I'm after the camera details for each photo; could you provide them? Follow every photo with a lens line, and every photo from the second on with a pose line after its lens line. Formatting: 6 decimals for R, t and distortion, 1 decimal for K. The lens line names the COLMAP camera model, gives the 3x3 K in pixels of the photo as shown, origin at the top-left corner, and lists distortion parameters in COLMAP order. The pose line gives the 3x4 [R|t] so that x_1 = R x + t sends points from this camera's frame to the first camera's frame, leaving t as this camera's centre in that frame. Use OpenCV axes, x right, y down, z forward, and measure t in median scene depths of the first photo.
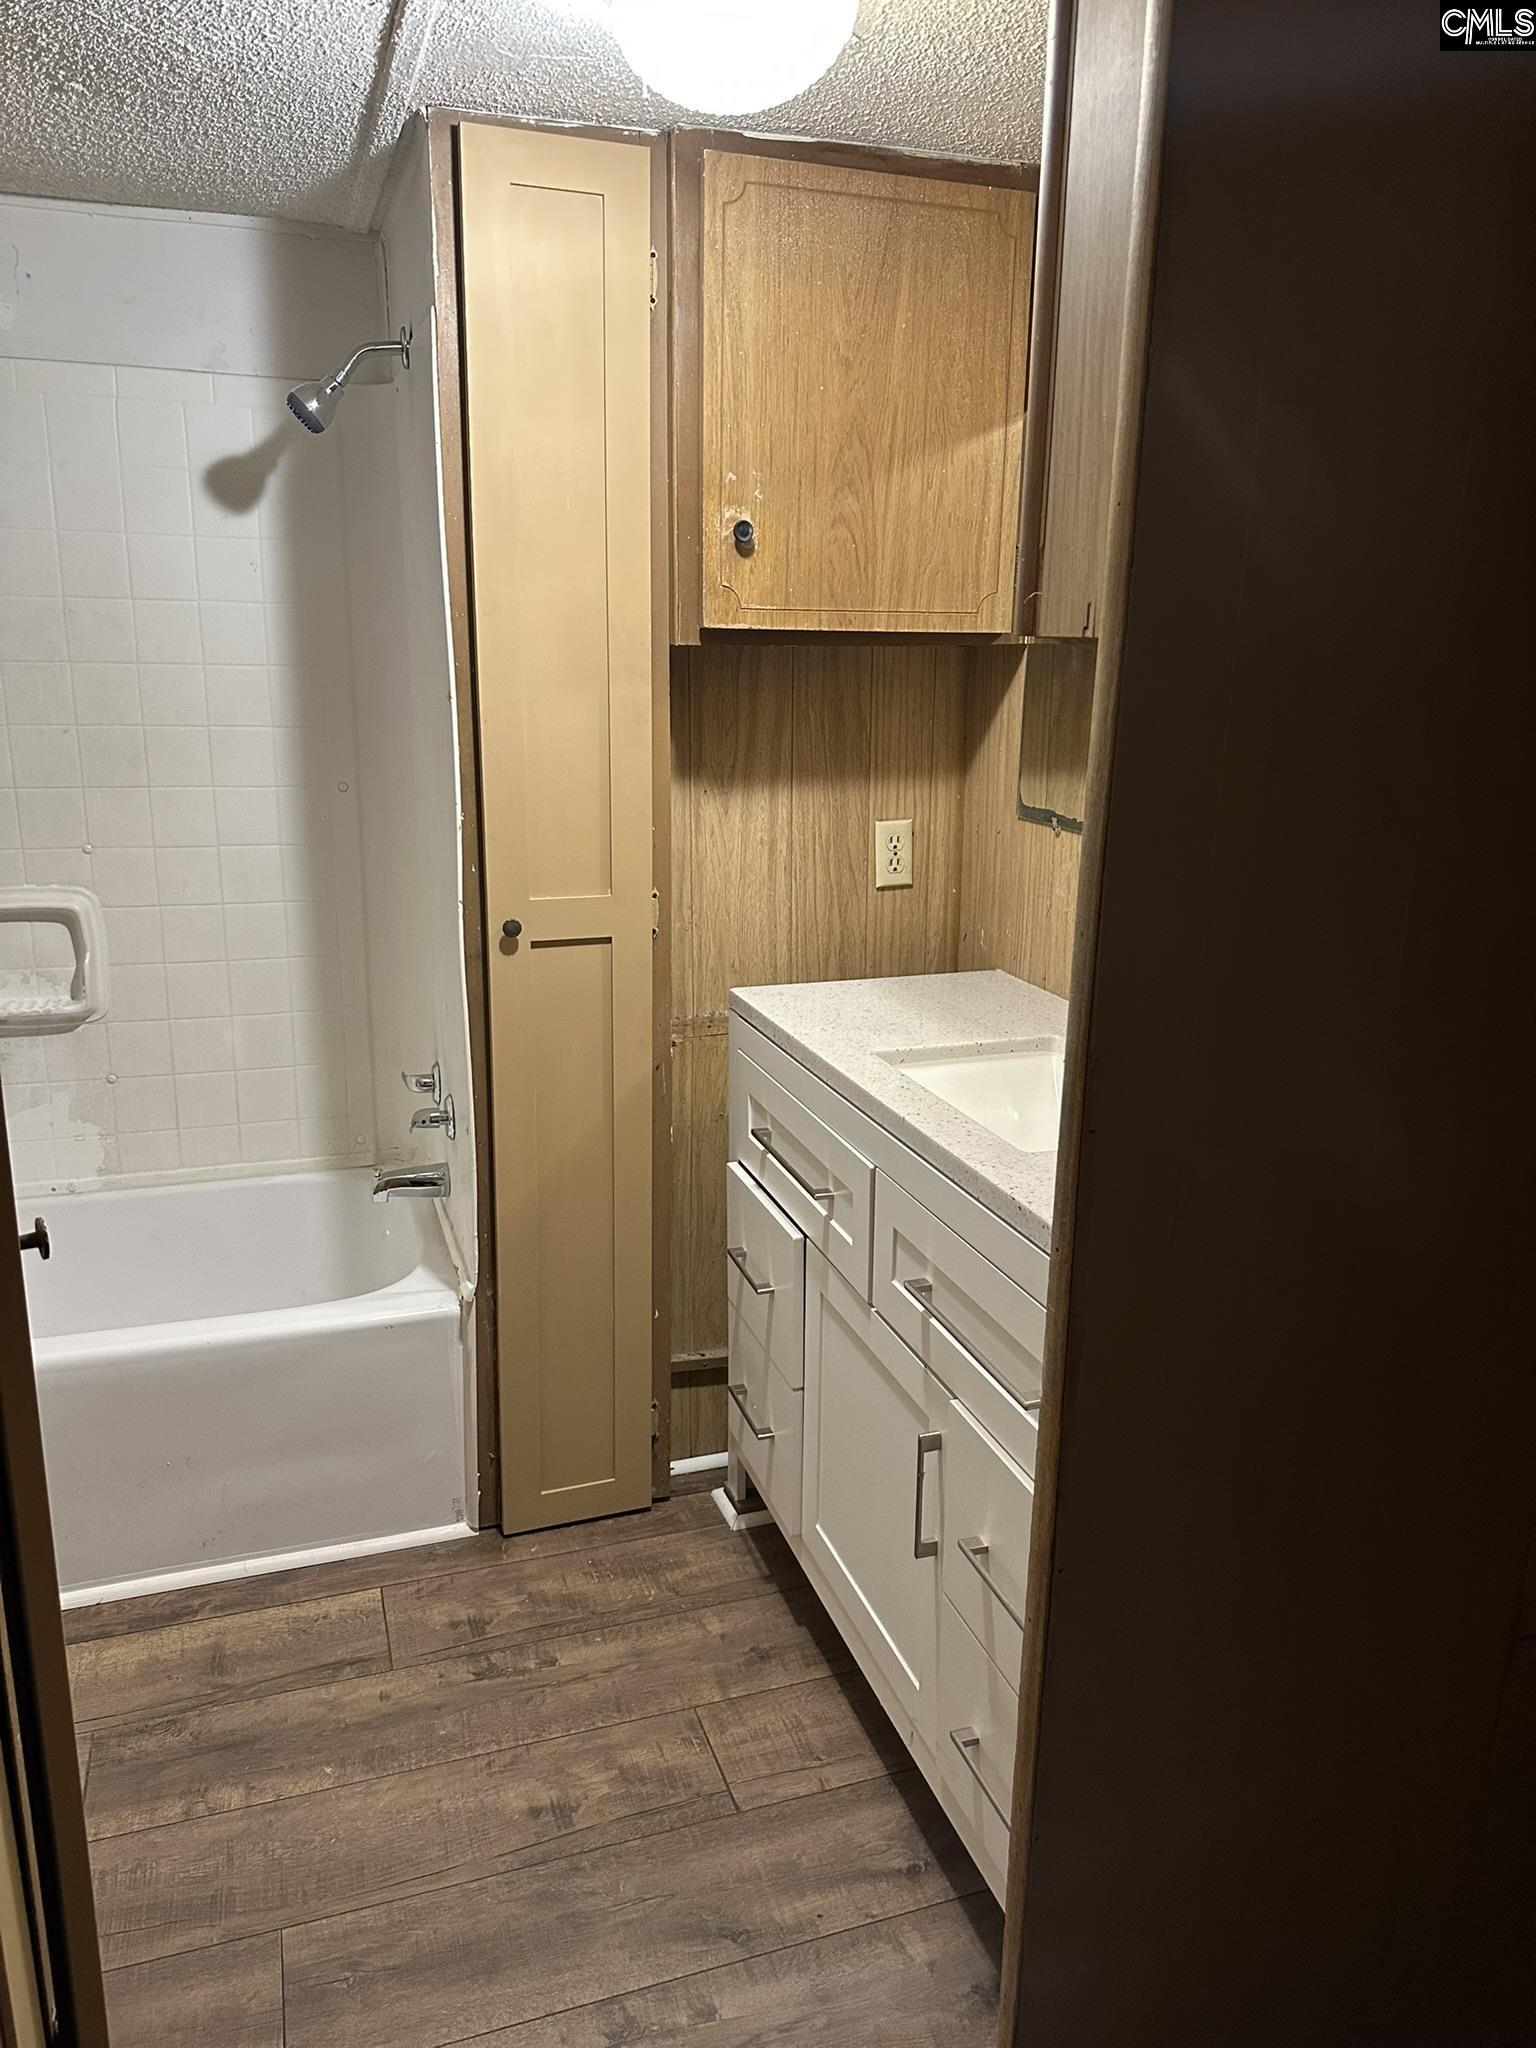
lens RADIAL K [[1439.1, 0, 769.2], [0, 1439.1, 1025.9], [0, 0, 1]] dist [0.010307, -0.019514]
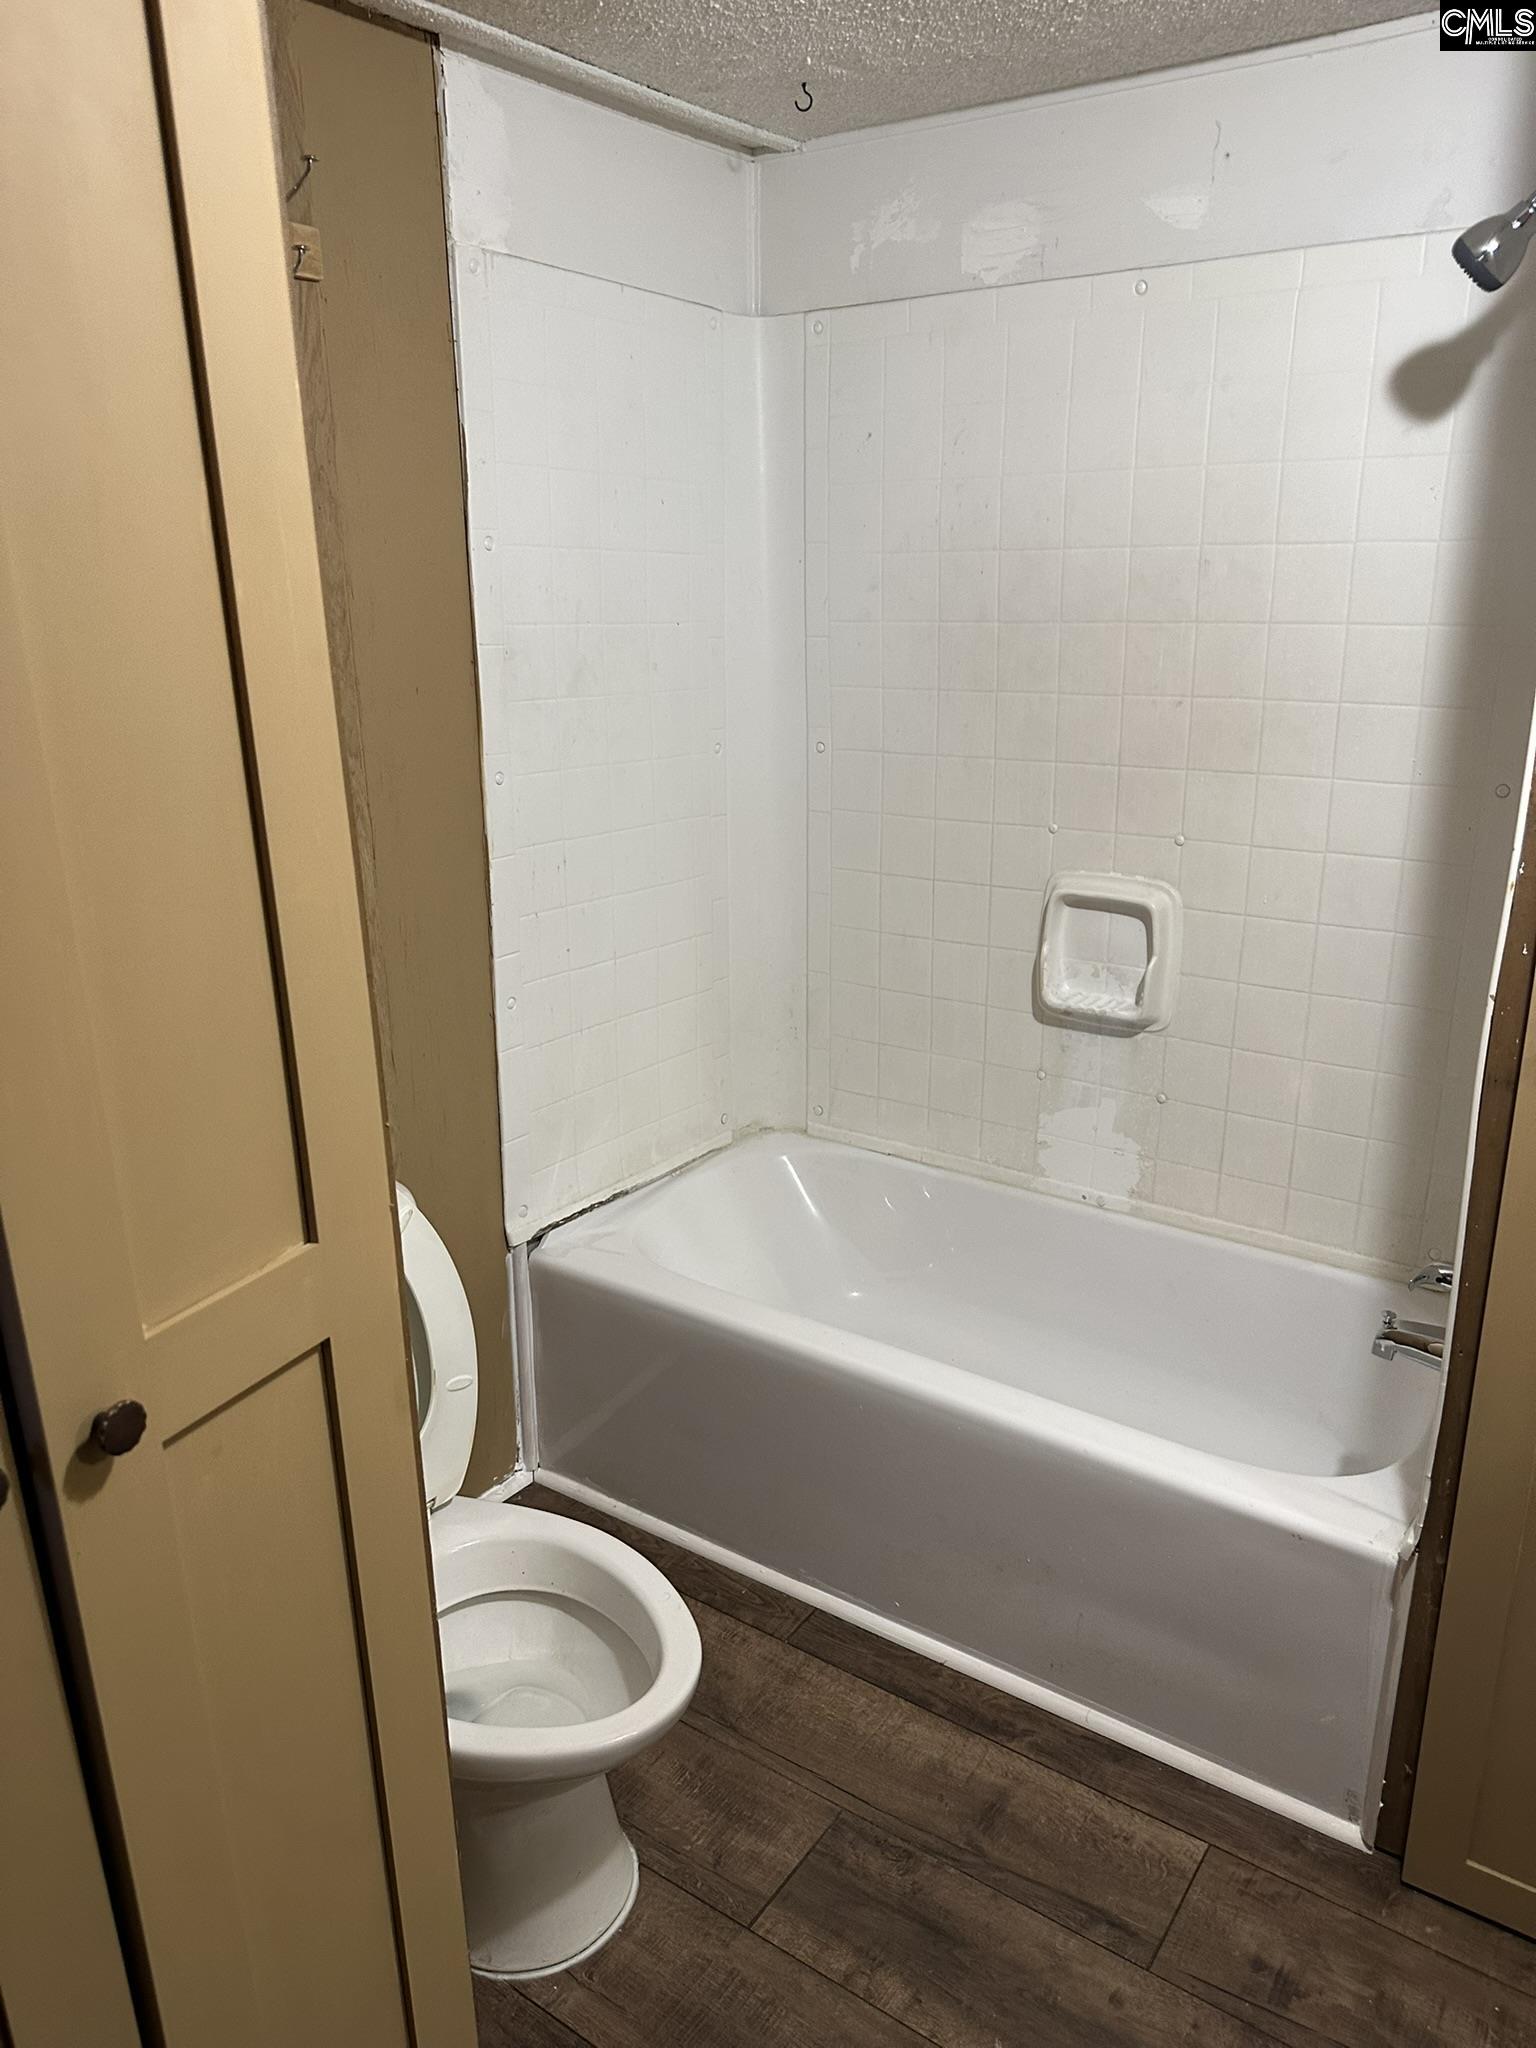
lens RADIAL K [[1439.1, 0, 777.3], [0, 1439.1, 1035.0], [0, 0, 1]] dist [0.010307, -0.019514]
pose [[0.589022, 0.217574, -0.778277, 0.104125], [-0.179674, 0.974228, 0.136372, -0.099648], [0.787890, 0.059510, 0.612934, 0.341094]]
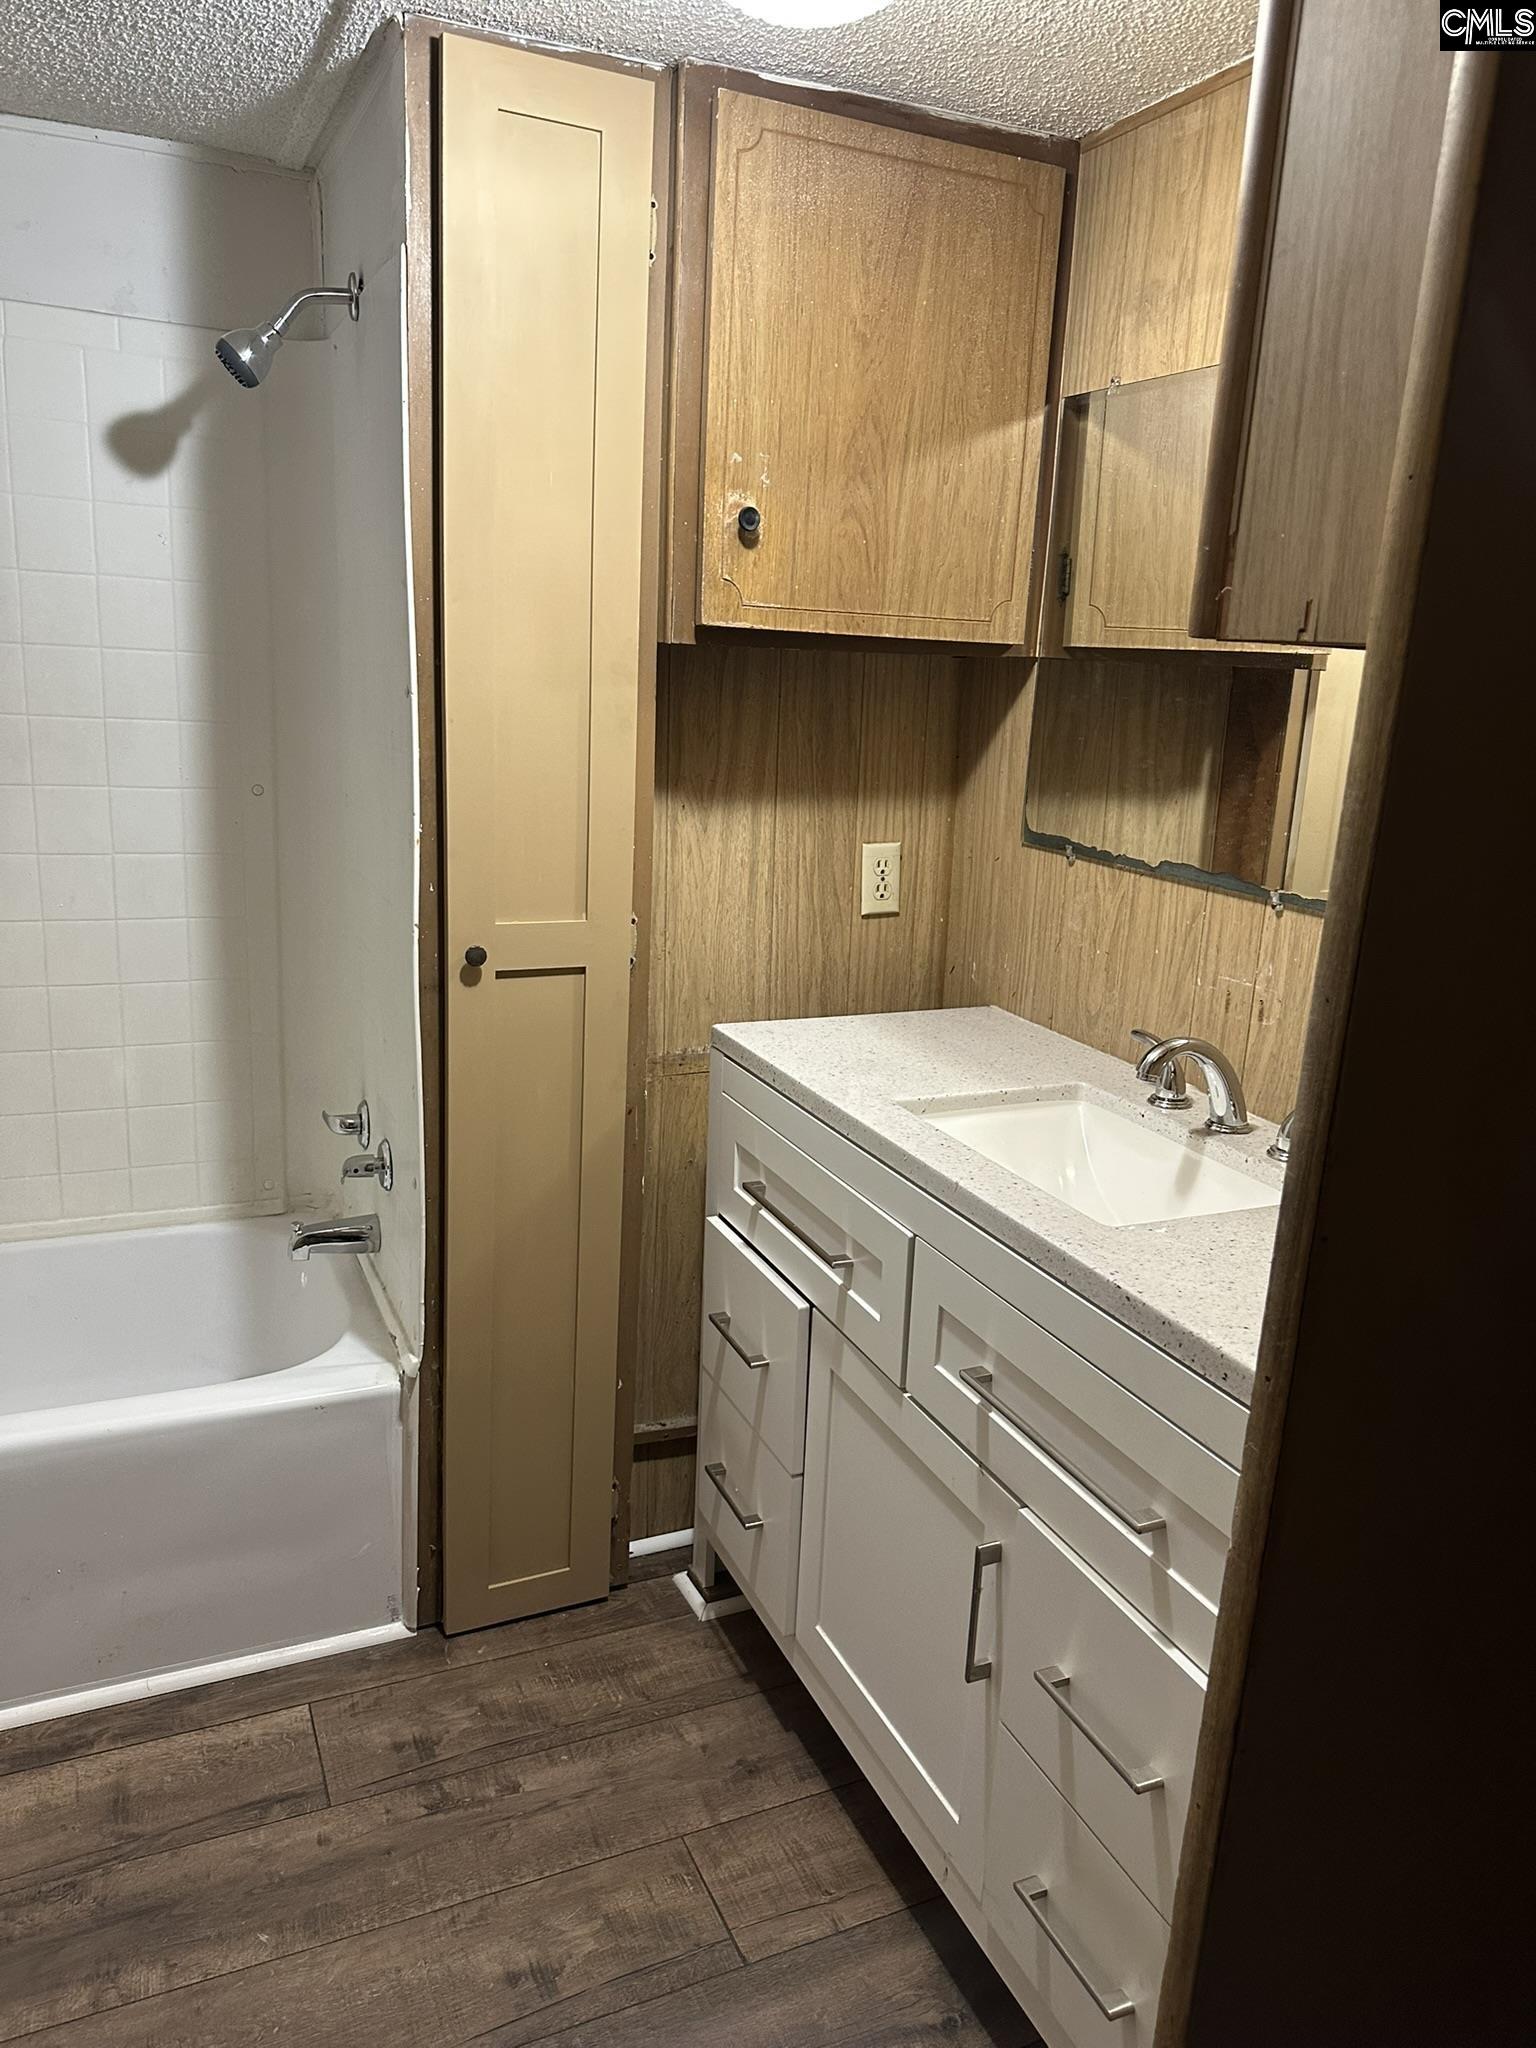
lens RADIAL K [[1439.1, 0, 782.0], [0, 1439.1, 1033.2], [0, 0, 1]] dist [0.010307, -0.019514]
pose [[0.994390, 0.009576, 0.105345, -0.083805], [-0.009105, 0.999946, -0.004958, -0.018018], [-0.105387, 0.003971, 0.994423, 0.100926]]
